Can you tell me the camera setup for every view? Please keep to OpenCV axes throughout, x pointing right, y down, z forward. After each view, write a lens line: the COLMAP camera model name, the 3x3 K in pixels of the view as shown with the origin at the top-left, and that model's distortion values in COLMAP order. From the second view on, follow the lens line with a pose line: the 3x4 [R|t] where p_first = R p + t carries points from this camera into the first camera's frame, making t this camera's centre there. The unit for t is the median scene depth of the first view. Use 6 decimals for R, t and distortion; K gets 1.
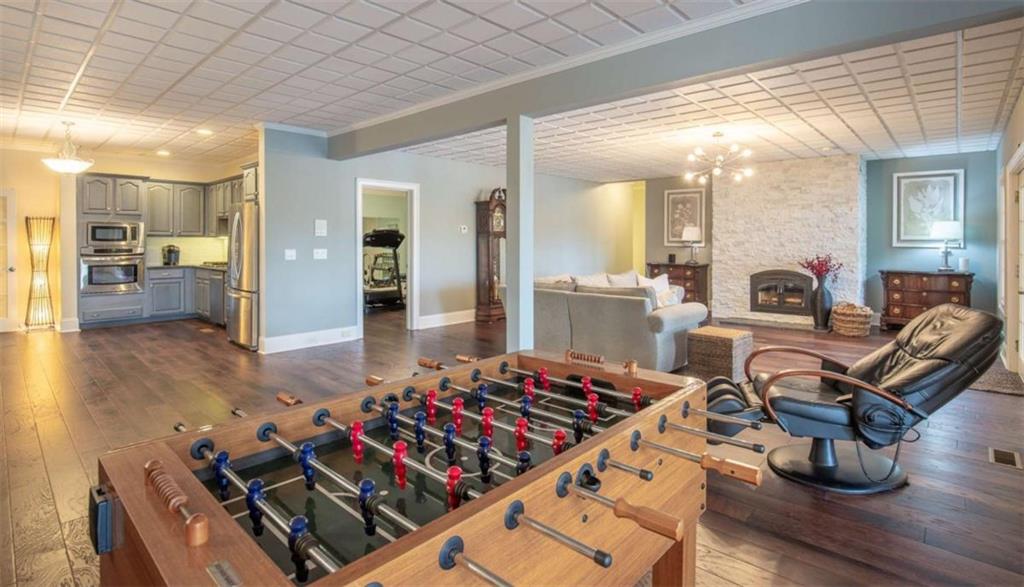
lens RADIAL K [[498.4, 0, 526.6], [0, 498.4, 240.5], [0, 0, 1]] dist [-0.001929, 0.000220]
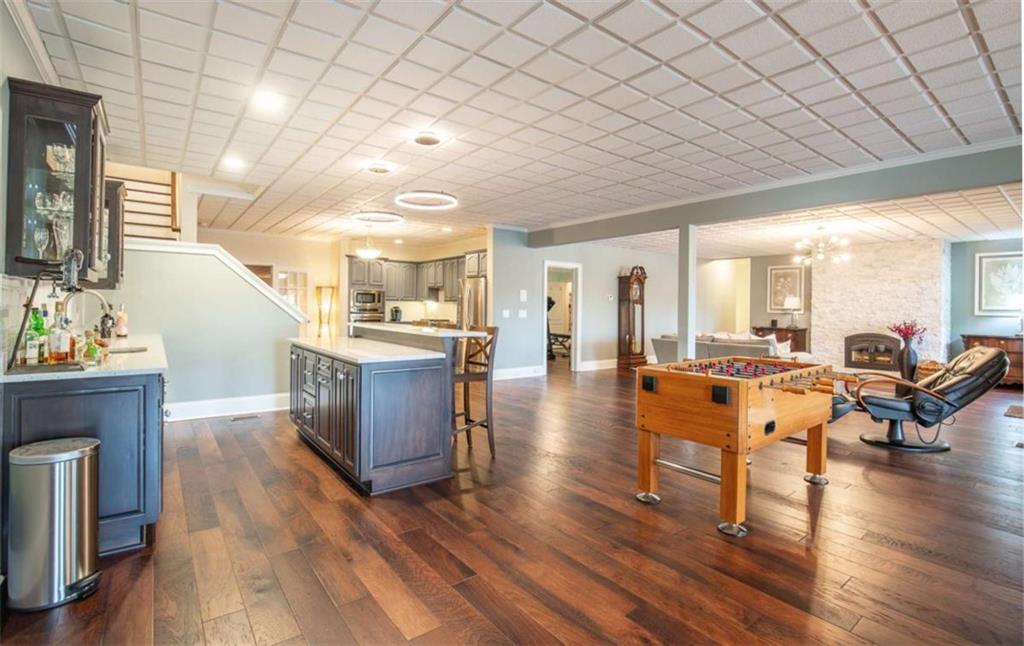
lens RADIAL K [[482.0, 0, 539.9], [0, 482.0, 304.2], [0, 0, 1]] dist [0.000160, 0.000204]
pose [[0.990739, 0.011130, -0.135323, -0.139352], [-0.012306, 0.999893, -0.007860, 0.007760], [0.135221, 0.009452, 0.990770, -0.286321]]
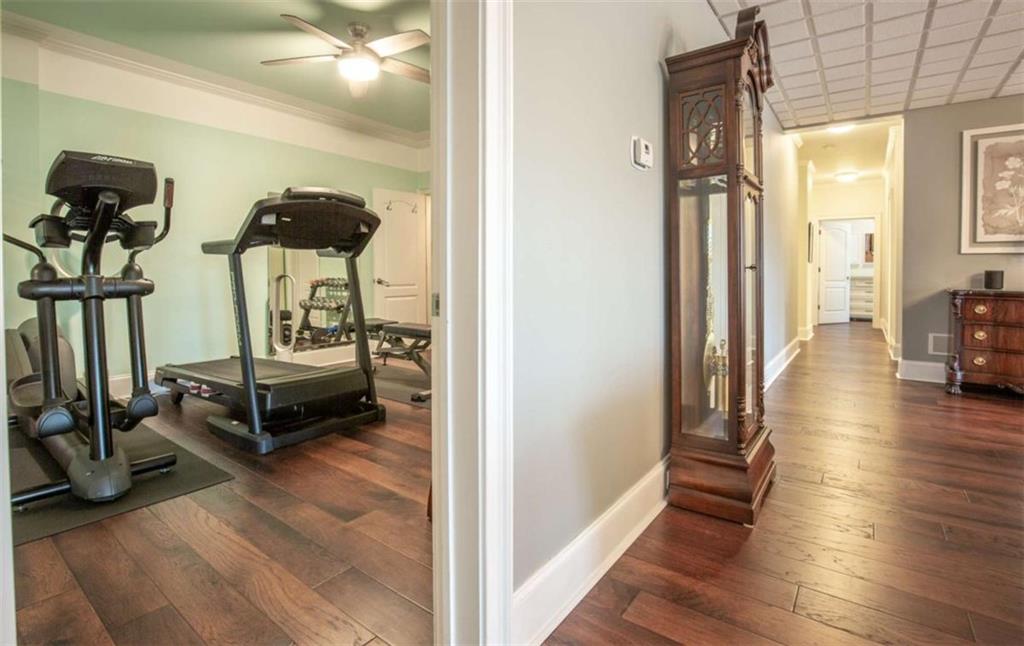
lens RADIAL K [[481.3, 0, 533.2], [0, 481.3, 271.3], [0, 0, 1]] dist [-0.002949, -0.000135]
pose [[0.993376, -0.001201, 0.114901, -0.207898], [0.001944, 0.999978, -0.006360, 0.037743], [-0.114890, 0.006541, 0.993357, 0.778147]]
